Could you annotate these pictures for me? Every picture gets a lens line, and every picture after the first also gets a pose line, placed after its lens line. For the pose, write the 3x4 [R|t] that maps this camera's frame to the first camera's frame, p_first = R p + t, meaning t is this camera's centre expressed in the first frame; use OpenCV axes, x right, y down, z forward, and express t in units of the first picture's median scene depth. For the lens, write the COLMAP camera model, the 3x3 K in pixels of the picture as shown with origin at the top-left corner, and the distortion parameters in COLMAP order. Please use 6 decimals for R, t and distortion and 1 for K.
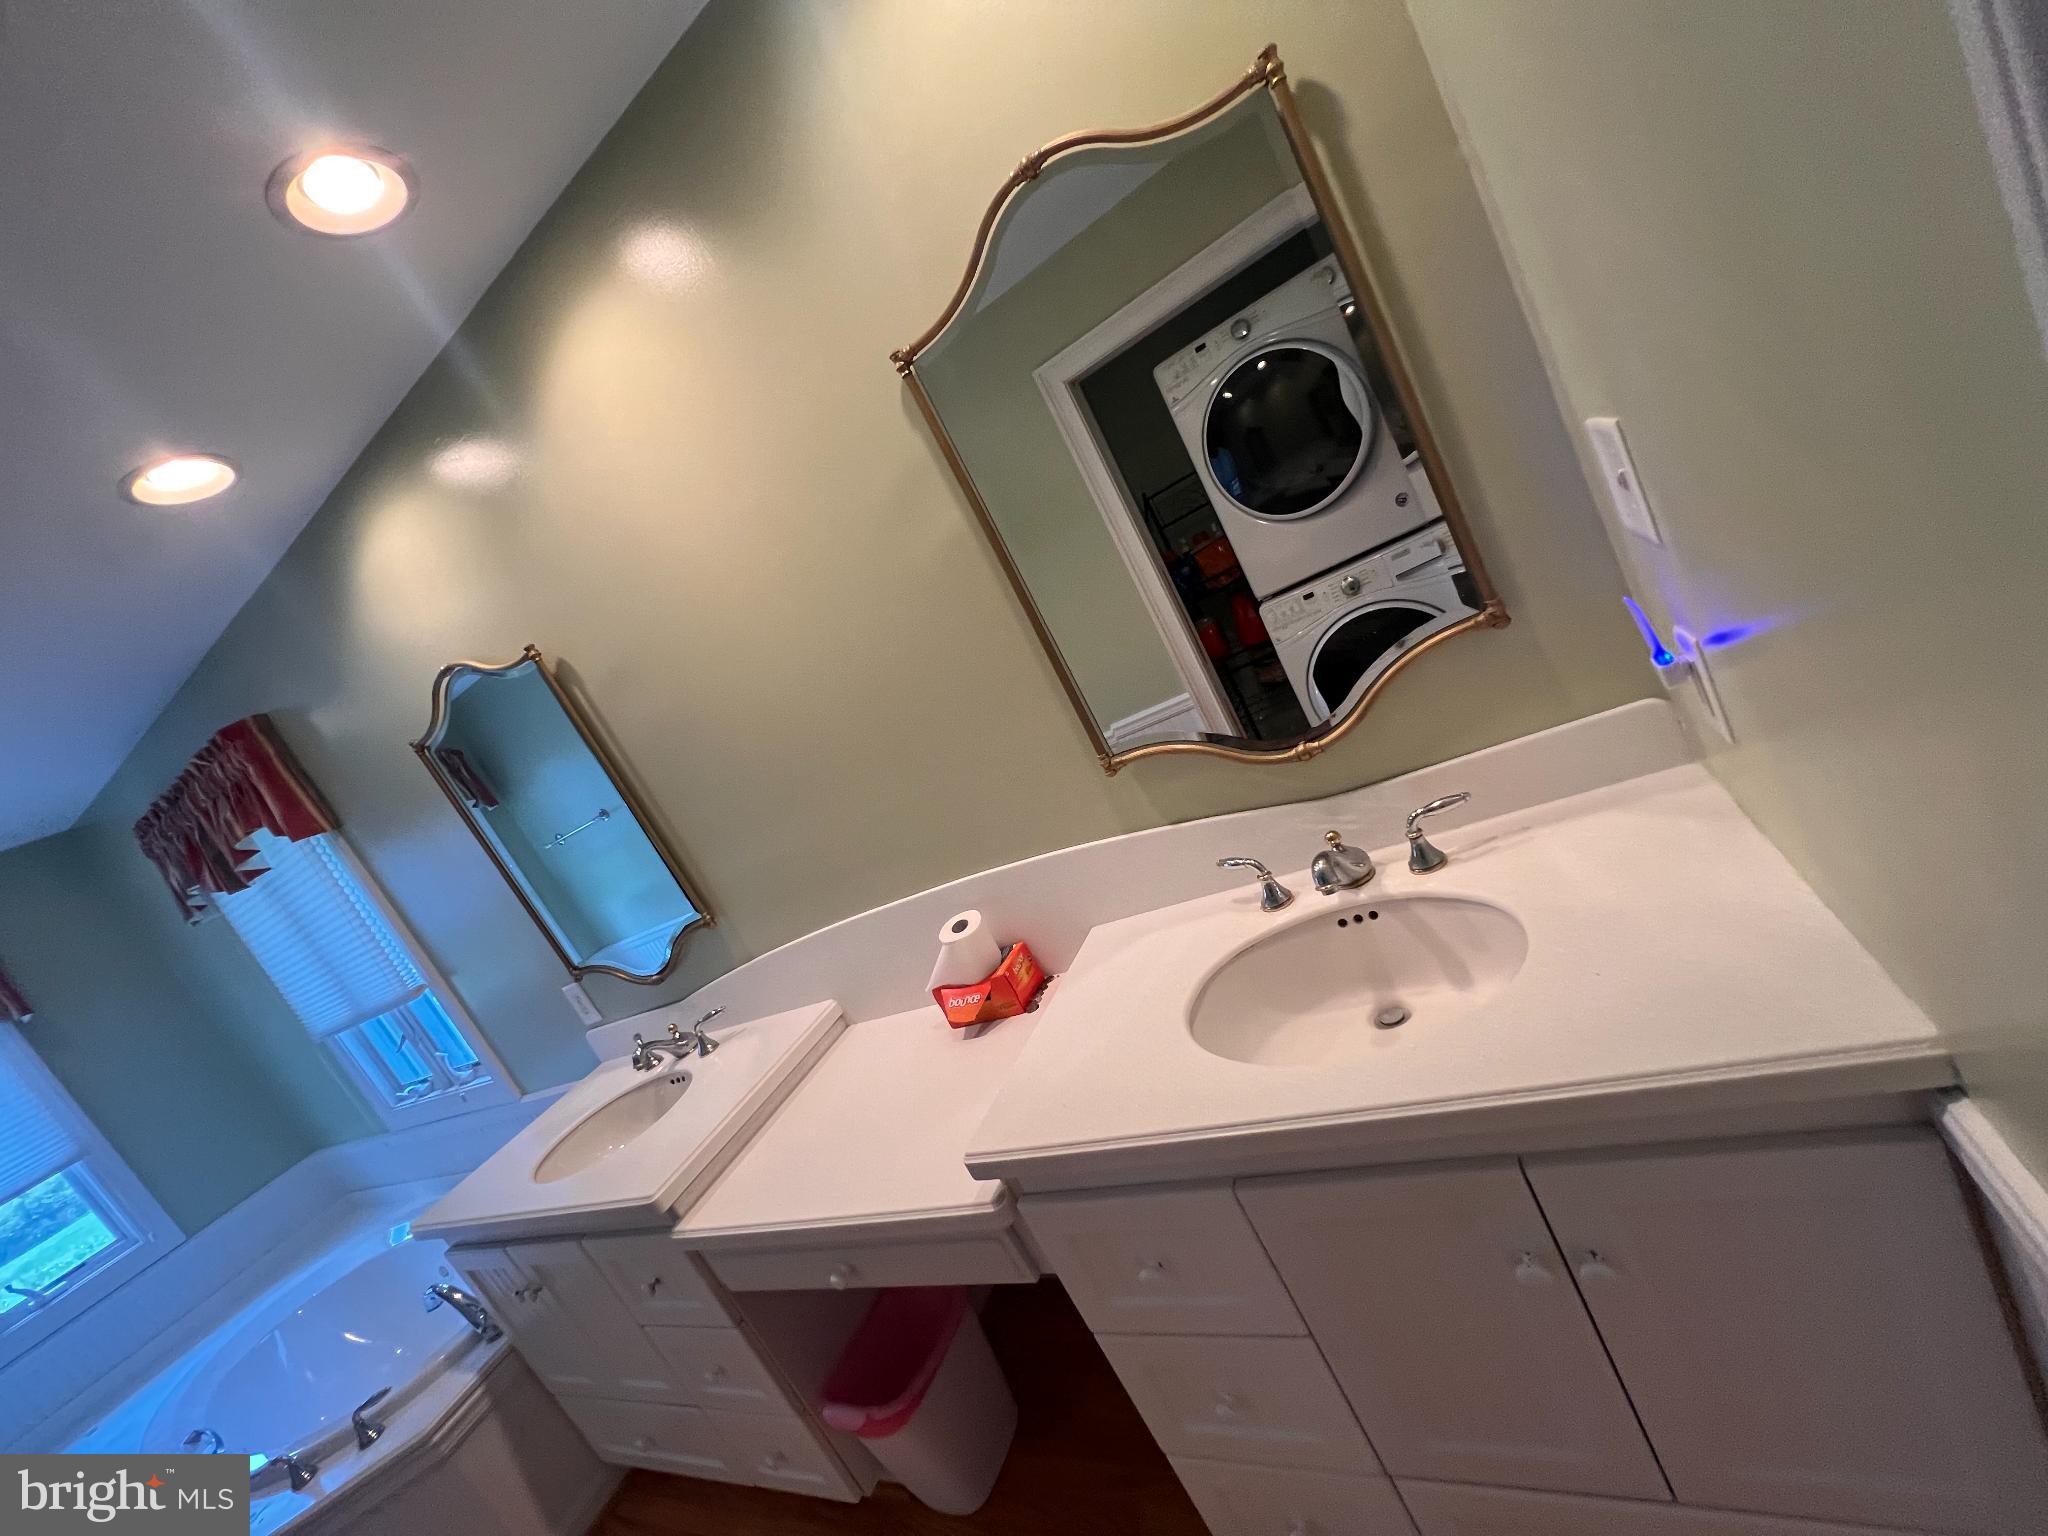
lens RADIAL K [[820.1, 0, 1031.4], [0, 820.1, 769.9], [0, 0, 1]] dist [-0.005967, 0.000456]
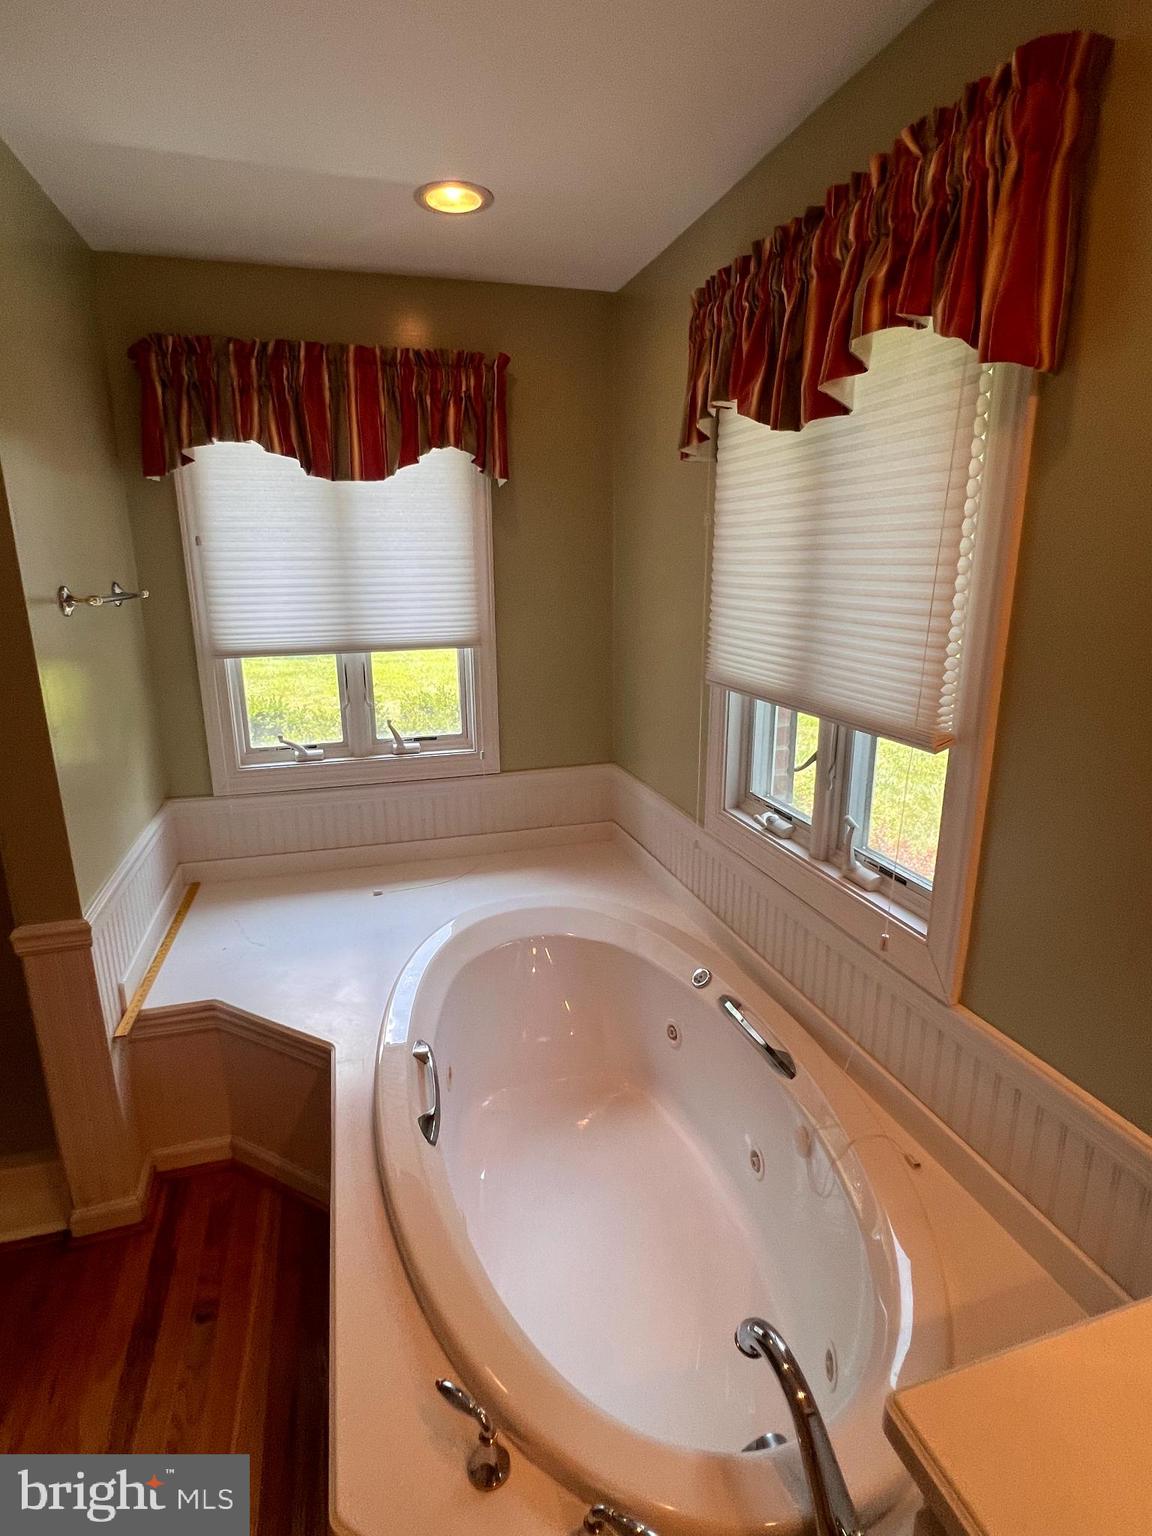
lens RADIAL K [[788.7, 0, 568.2], [0, 788.7, 764.6], [0, 0, 1]] dist [-0.005516, 0.001243]
pose [[0.587912, 0.608800, -0.532656, -0.551480], [-0.434432, 0.793082, 0.426955, 0.153004], [0.682369, -0.019609, 0.730744, 0.416608]]
